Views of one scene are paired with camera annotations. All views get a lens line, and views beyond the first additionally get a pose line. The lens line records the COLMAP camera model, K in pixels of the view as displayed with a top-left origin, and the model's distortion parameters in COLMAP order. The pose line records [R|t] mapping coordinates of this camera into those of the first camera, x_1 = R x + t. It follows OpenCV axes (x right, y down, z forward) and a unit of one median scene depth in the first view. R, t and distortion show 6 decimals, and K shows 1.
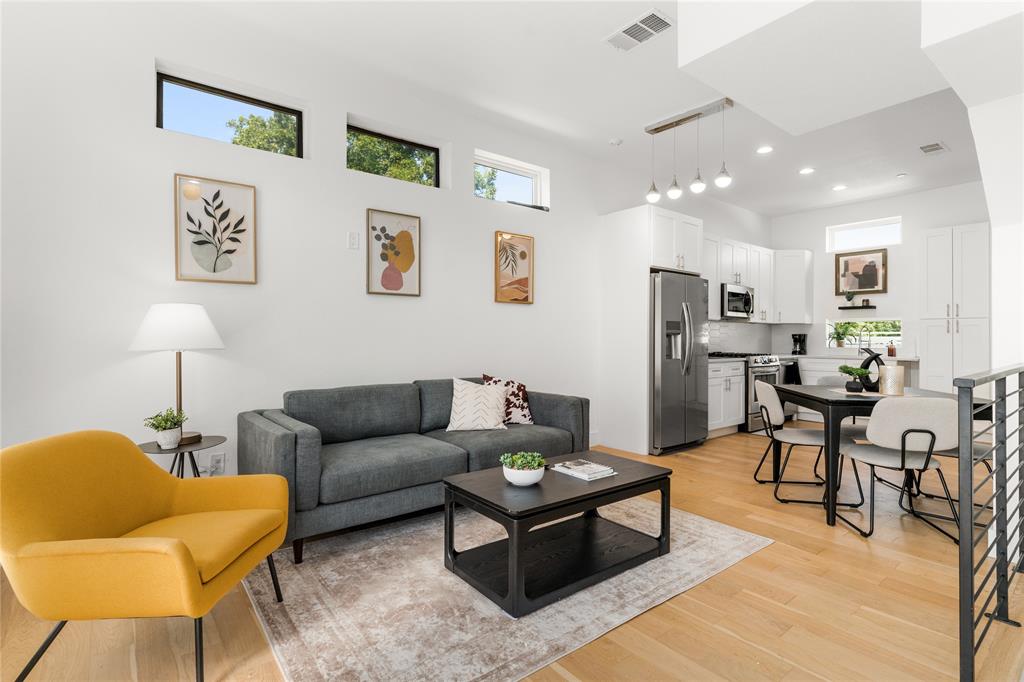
lens RADIAL K [[496.2, 0, 510.9], [0, 496.2, 326.3], [0, 0, 1]] dist [-0.000014, 0.000264]
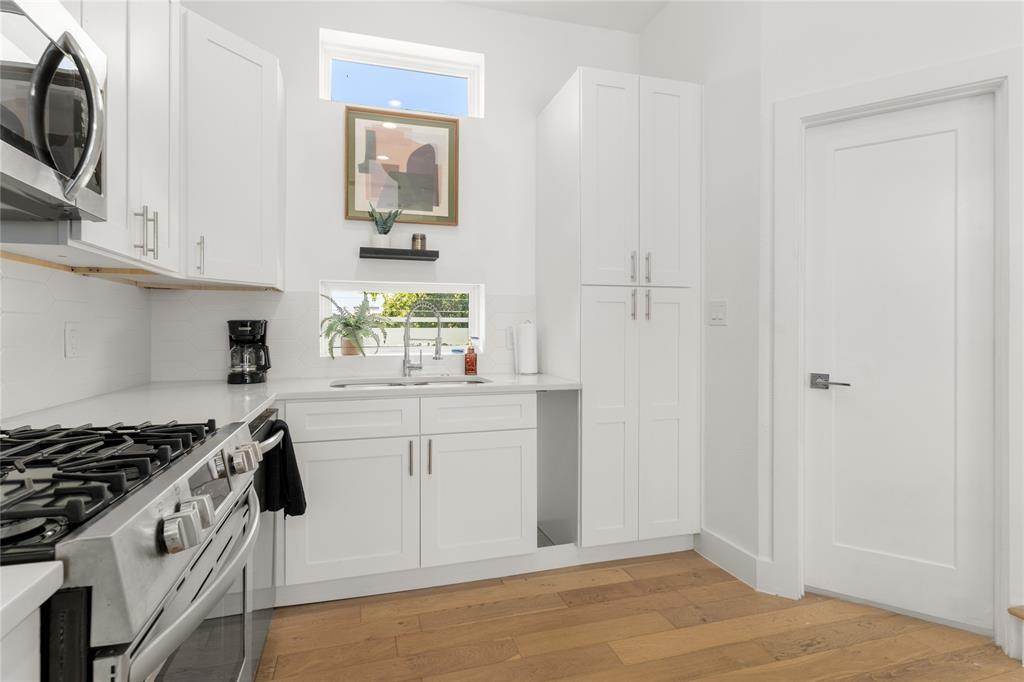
lens RADIAL K [[496.2, 0, 510.9], [0, 496.2, 326.3], [0, 0, 1]] dist [-0.000014, 0.000264]
pose [[0.366879, 0.001380, 0.930267, 0.364506], [-0.018394, 0.999814, 0.005771, 0.015540], [-0.930087, -0.019228, 0.366837, 0.769918]]
